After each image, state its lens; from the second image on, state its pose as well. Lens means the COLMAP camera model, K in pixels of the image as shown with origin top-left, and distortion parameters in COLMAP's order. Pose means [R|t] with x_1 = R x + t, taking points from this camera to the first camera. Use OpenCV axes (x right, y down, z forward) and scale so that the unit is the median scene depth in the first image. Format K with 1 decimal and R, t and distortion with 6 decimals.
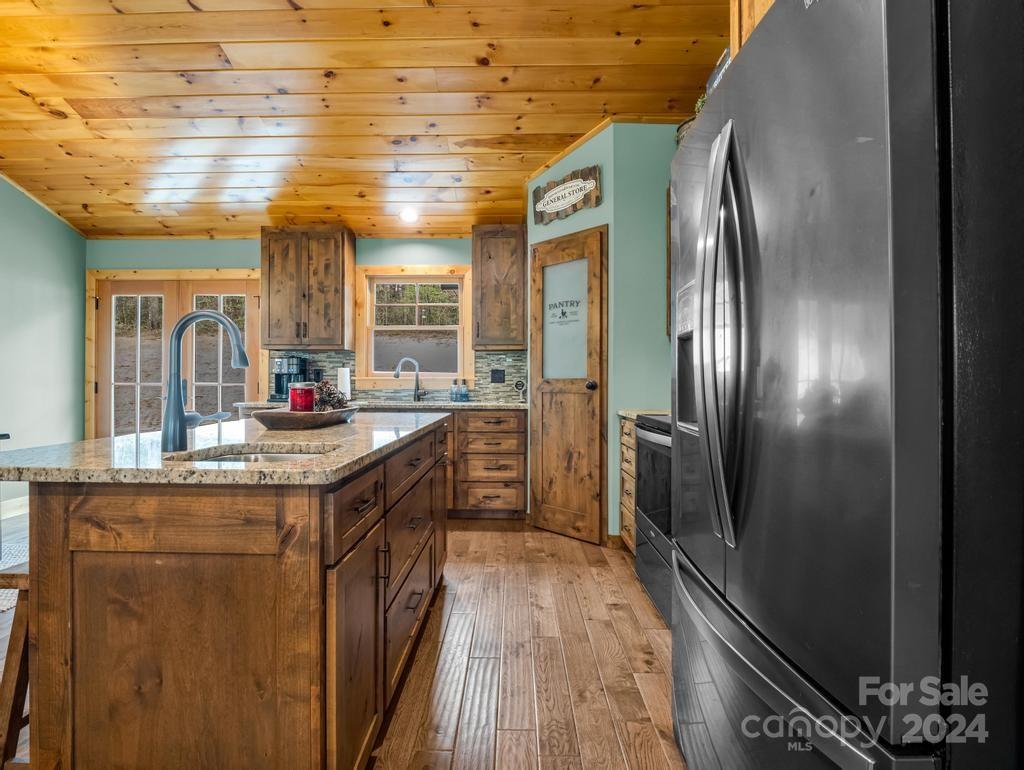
lens RADIAL K [[495.5, 0, 508.6], [0, 495.5, 384.5], [0, 0, 1]] dist [-0.026015, -0.003718]
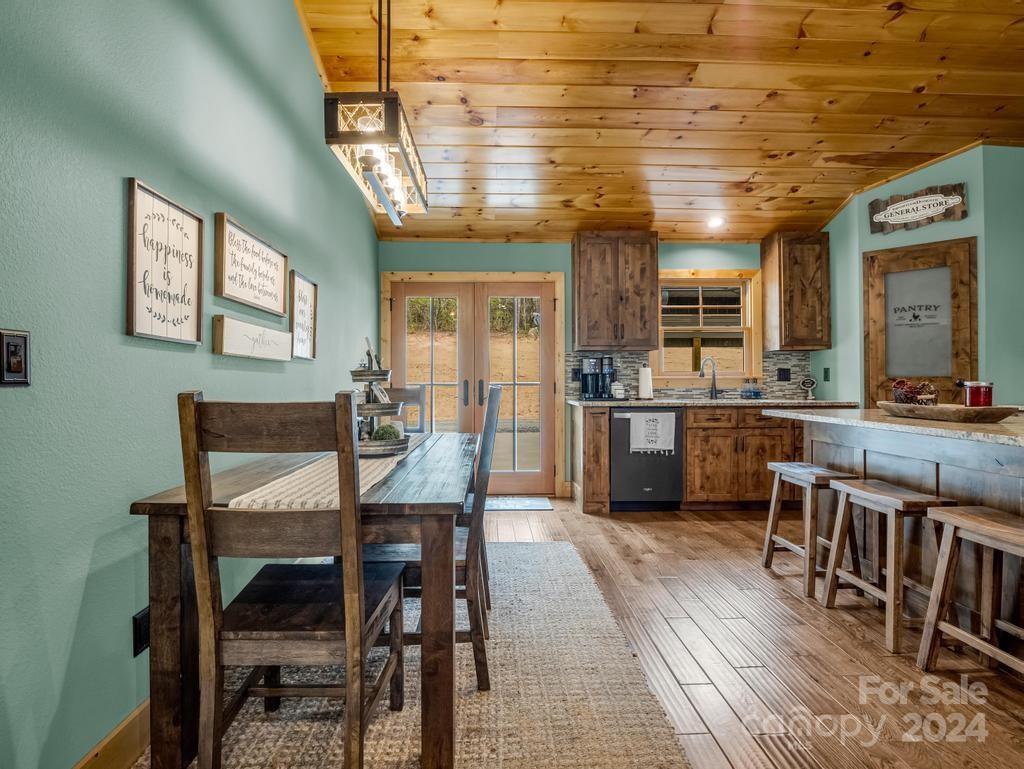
lens RADIAL K [[511.0, 0, 496.0], [0, 511.0, 380.9], [0, 0, 1]] dist [-0.015014, -0.001671]
pose [[0.999067, -0.007897, 0.042450, -0.779060], [0.008084, 0.999958, -0.004234, -0.004707], [-0.042415, 0.004573, 0.999090, -0.064063]]
